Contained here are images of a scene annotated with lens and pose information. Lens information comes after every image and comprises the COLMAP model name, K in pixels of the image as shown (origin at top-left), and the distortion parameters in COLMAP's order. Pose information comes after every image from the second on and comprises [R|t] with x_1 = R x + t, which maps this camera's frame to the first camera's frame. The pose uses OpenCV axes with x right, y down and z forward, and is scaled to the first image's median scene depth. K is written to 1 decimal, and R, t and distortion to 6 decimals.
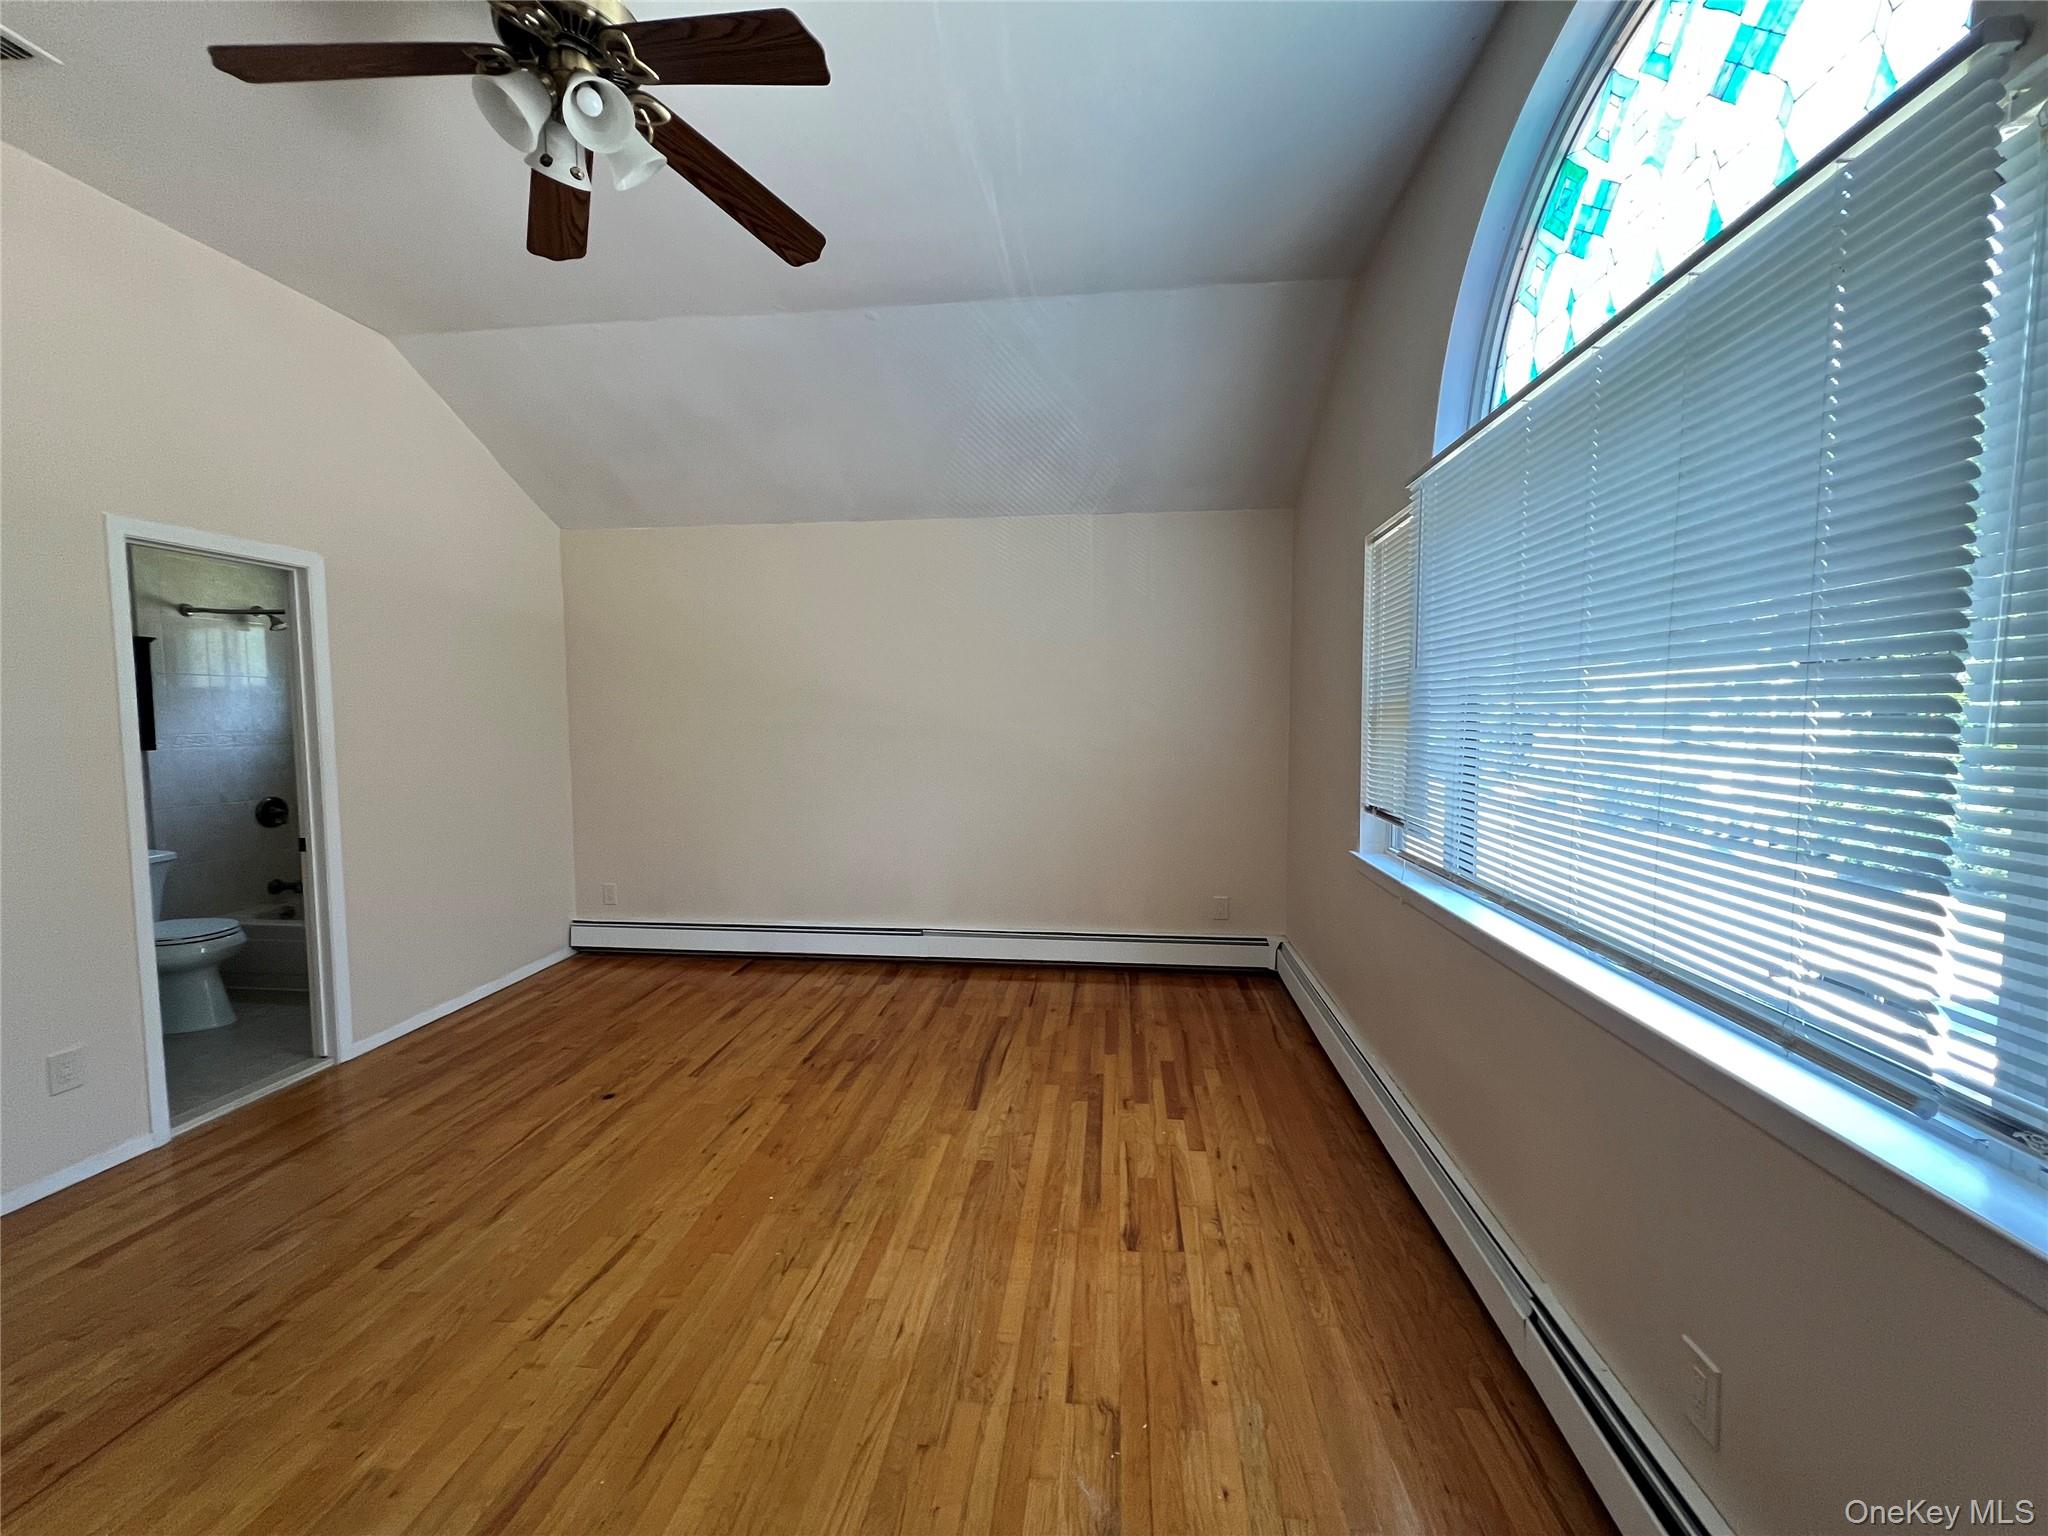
lens RADIAL K [[819.2, 0, 1023.3], [0, 819.2, 762.3], [0, 0, 1]] dist [0.016204, 0.000092]
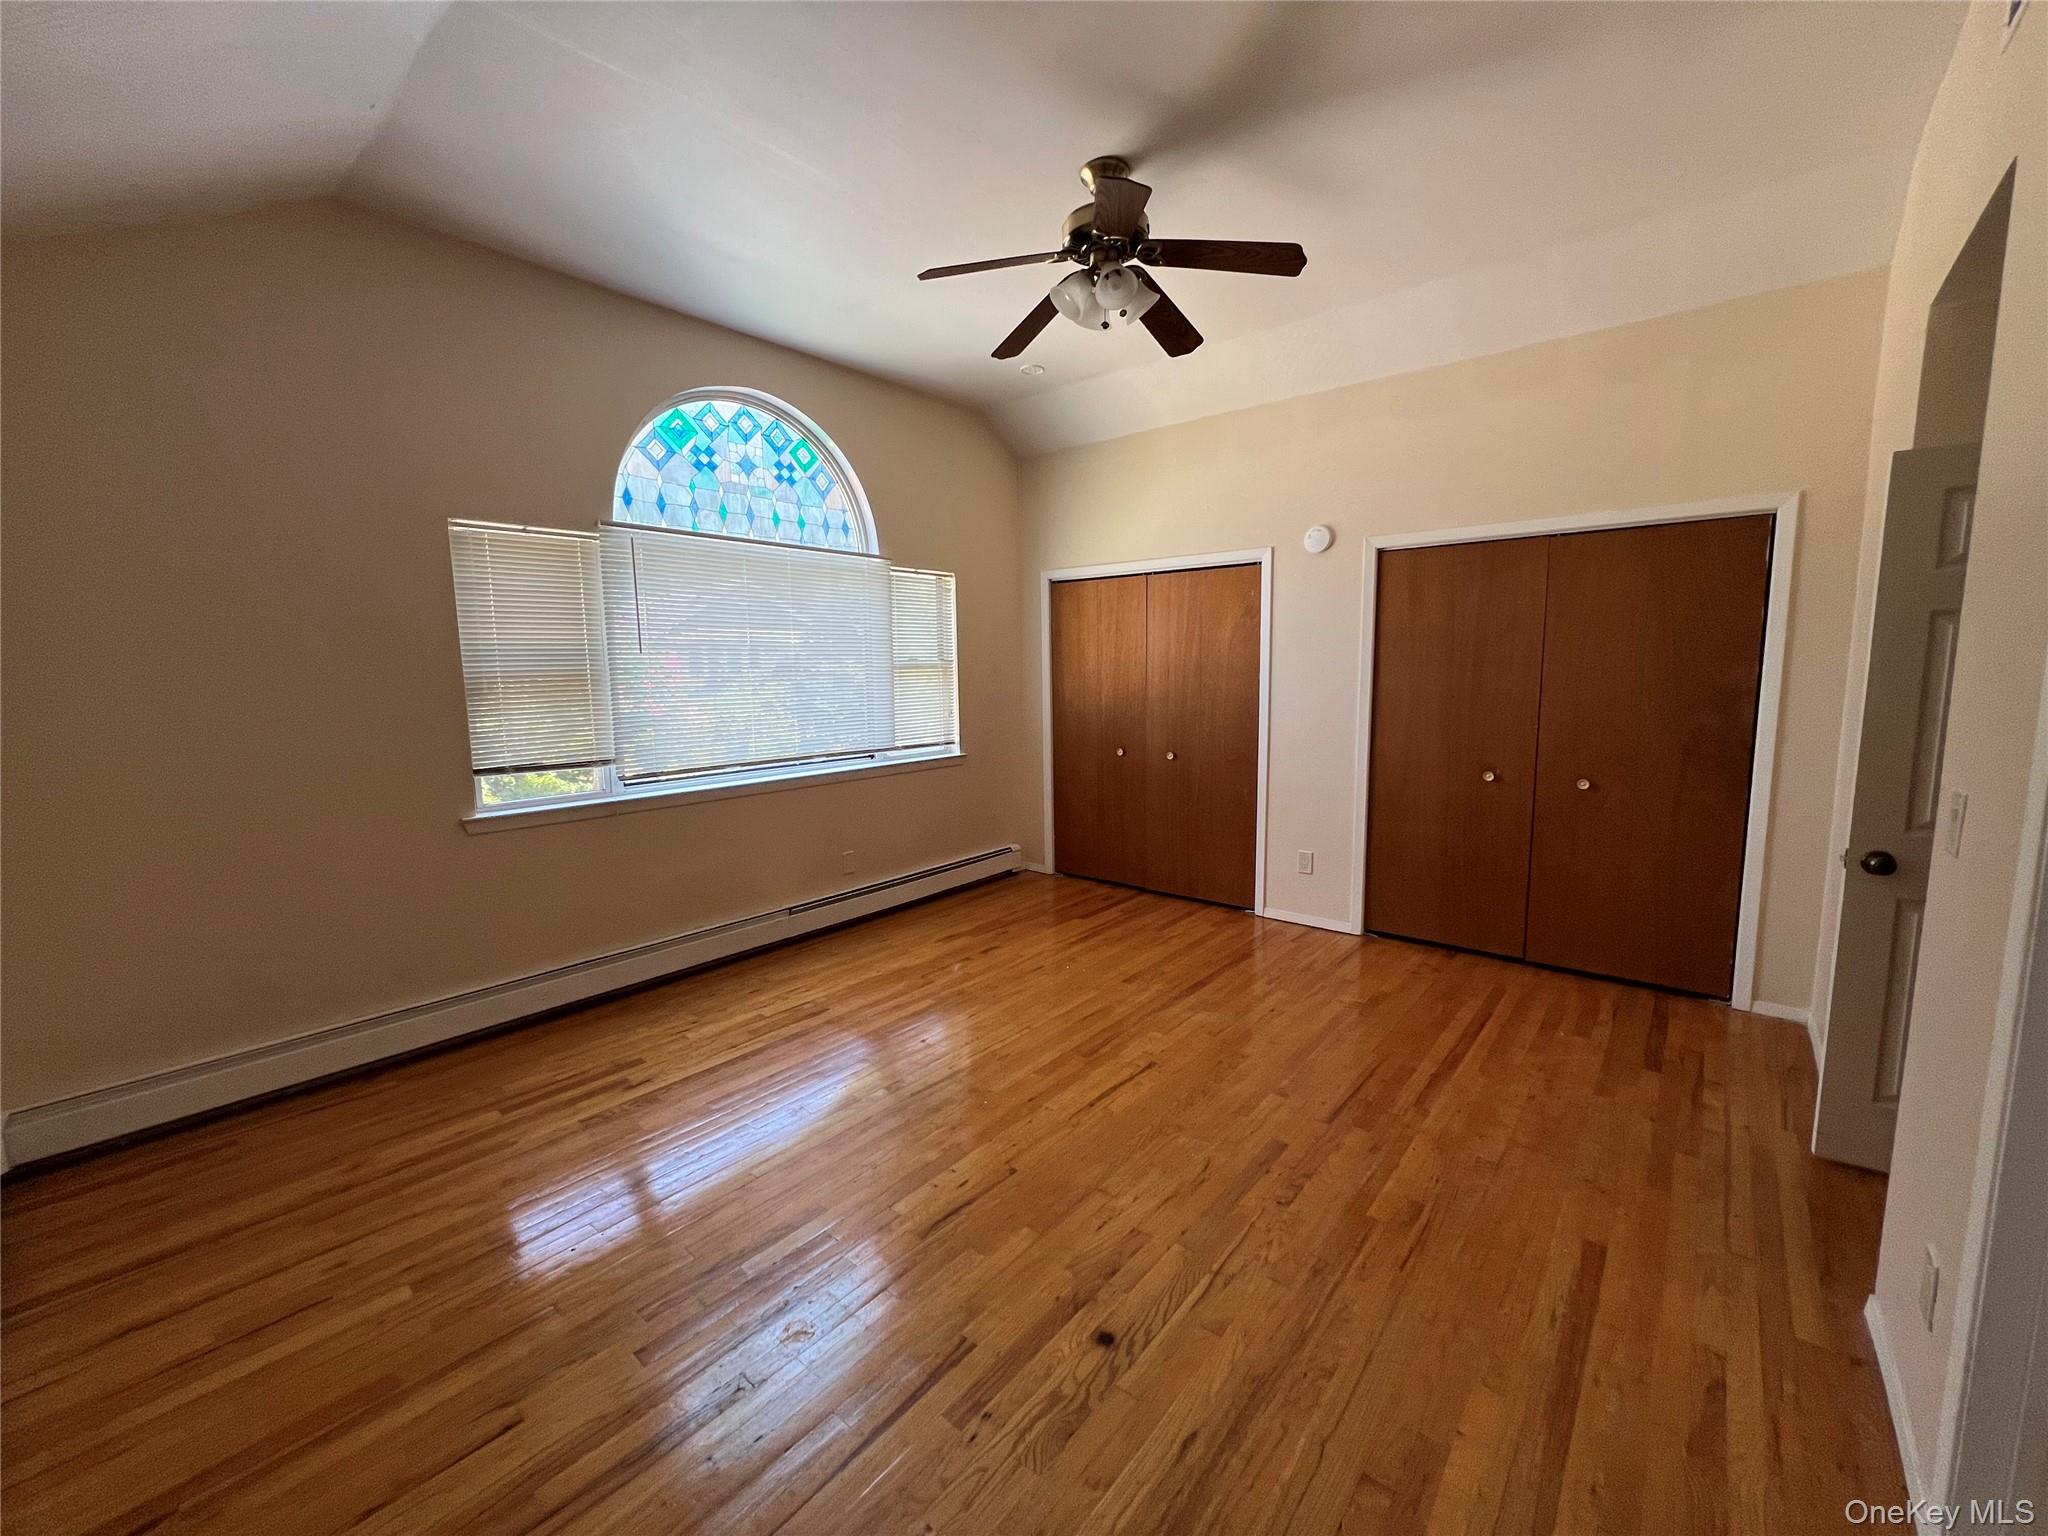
lens RADIAL K [[819.2, 0, 1024.1], [0, 819.2, 772.7], [0, 0, 1]] dist [0.016204, 0.000092]
pose [[-0.829165, -0.049833, 0.556778, -0.728272], [0.054314, 0.984124, 0.168968, -0.082943], [-0.556359, 0.170343, -0.813295, 1.378771]]
